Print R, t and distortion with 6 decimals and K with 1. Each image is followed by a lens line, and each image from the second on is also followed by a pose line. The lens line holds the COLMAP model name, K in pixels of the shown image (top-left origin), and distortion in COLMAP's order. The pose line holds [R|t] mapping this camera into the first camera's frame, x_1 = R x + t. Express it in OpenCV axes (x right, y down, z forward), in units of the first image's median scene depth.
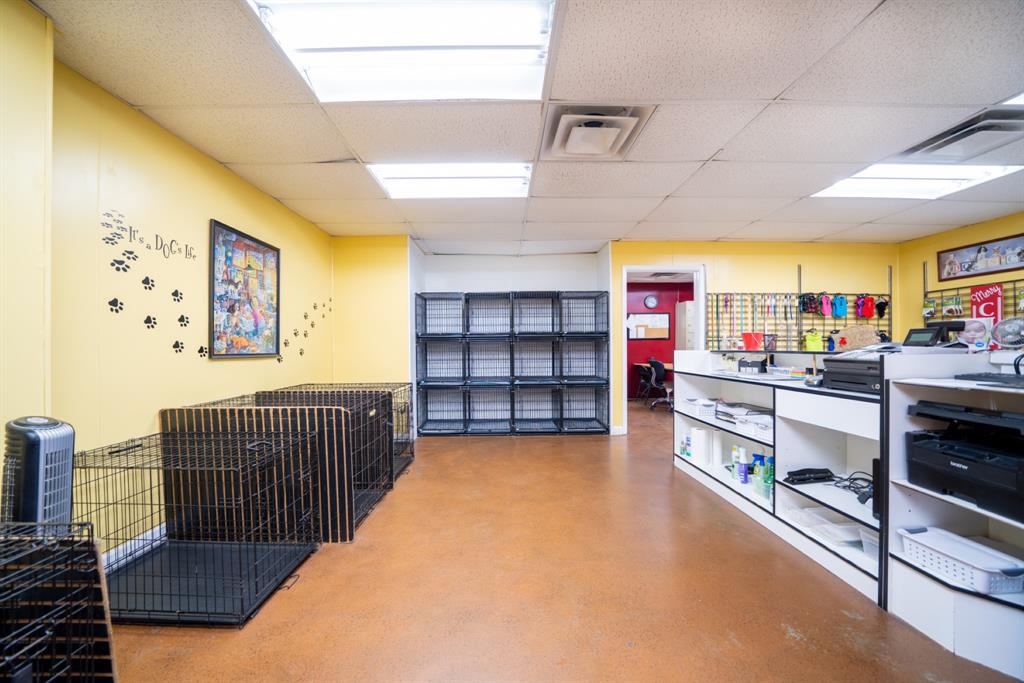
lens RADIAL K [[359.3, 0, 500.2], [0, 359.3, 346.6], [0, 0, 1]] dist [-0.018538, 0.000071]
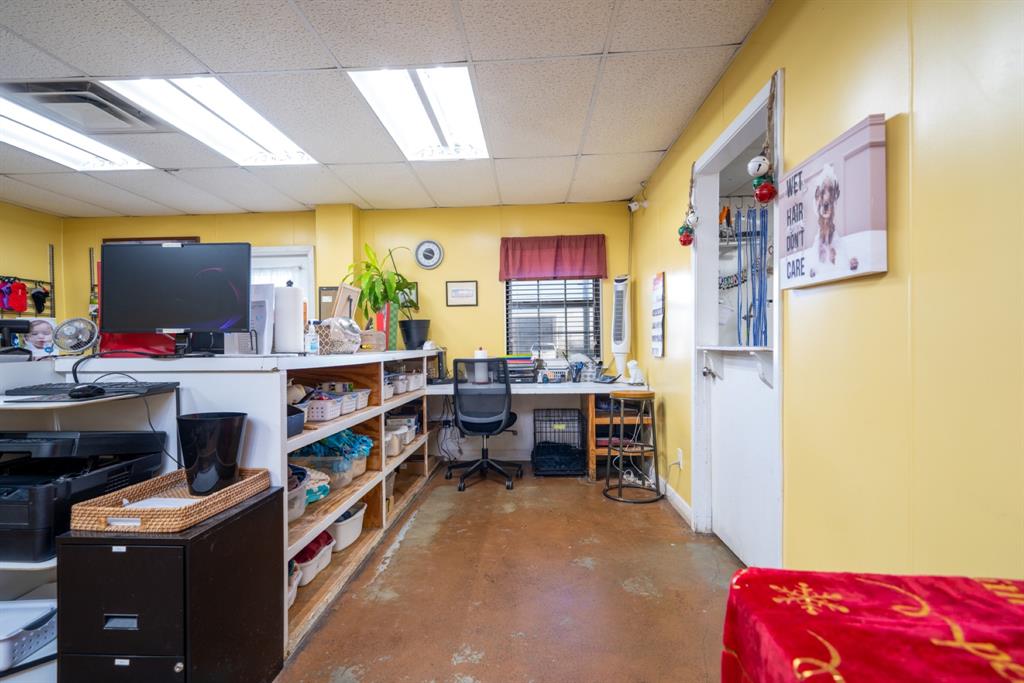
lens RADIAL K [[506.7, 0, 496.3], [0, 506.7, 346.5], [0, 0, 1]] dist [0.021676, -0.000057]
pose [[0.075716, -0.005502, 0.997114, 0.088785], [0.014270, 0.999888, 0.004434, -0.001256], [-0.997027, 0.013893, 0.075786, -0.059820]]
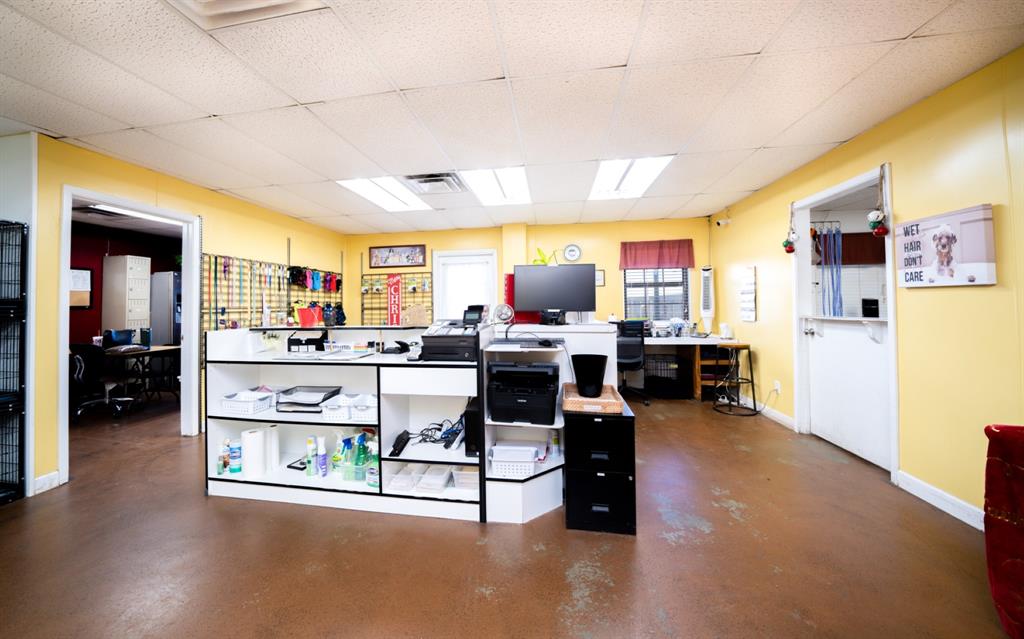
lens RADIAL K [[362.7, 0, 507.5], [0, 362.7, 296.4], [0, 0, 1]] dist [-0.015364, 0.000327]
pose [[0.172197, 0.027128, 0.984689, -0.091397], [0.013472, 0.999462, -0.029891, -0.023886], [-0.984970, 0.018413, 0.171739, 0.227701]]
